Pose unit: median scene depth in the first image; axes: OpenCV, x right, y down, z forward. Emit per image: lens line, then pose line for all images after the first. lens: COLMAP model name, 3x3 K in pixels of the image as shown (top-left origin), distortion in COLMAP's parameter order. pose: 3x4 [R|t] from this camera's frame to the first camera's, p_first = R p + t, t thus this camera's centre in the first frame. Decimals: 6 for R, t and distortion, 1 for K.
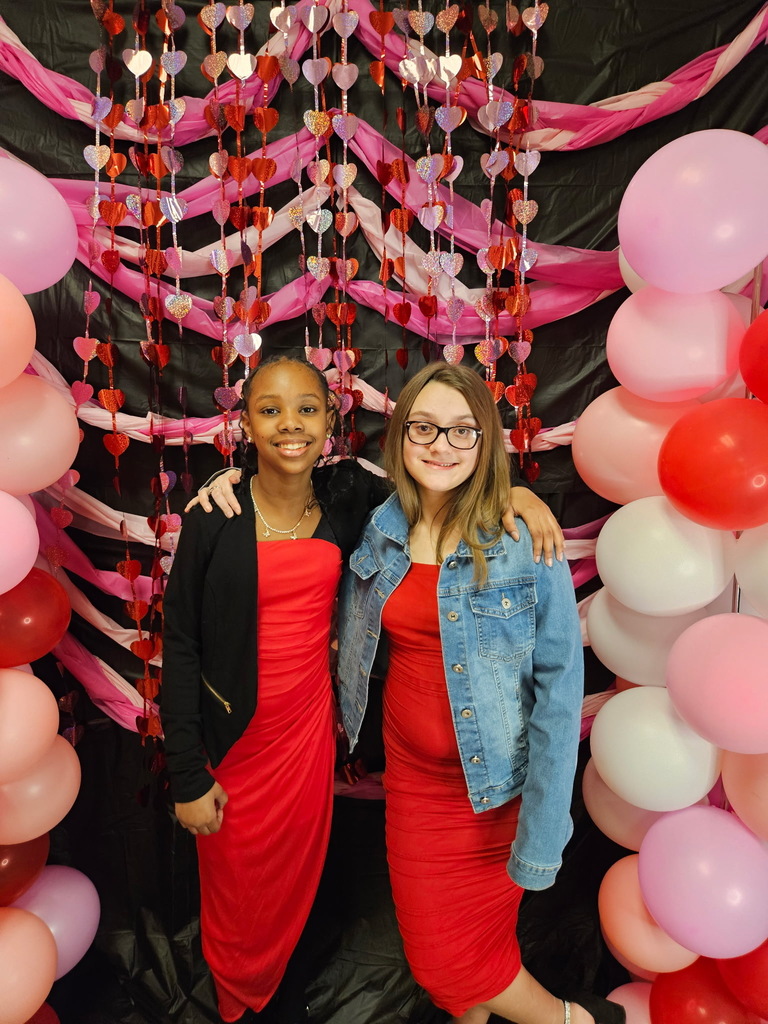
lens RADIAL K [[775.1, 0, 394.1], [0, 775.1, 504.5], [0, 0, 1]] dist [0.039297, -0.050669]
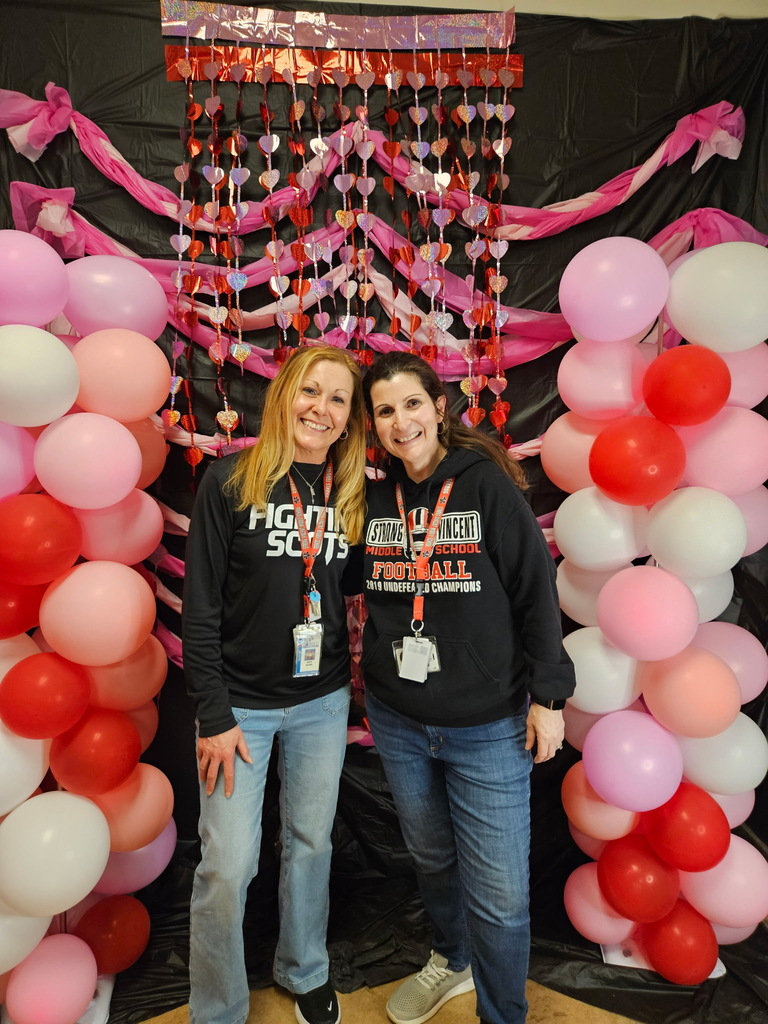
lens RADIAL K [[814.9, 0, 403.5], [0, 814.9, 507.7], [0, 0, 1]] dist [0.020830, -0.022719]
pose [[0.998207, -0.011642, 0.058721, -0.085760], [0.015080, 0.998177, -0.058443, 0.095492], [-0.057933, 0.059224, 0.996562, -0.390511]]
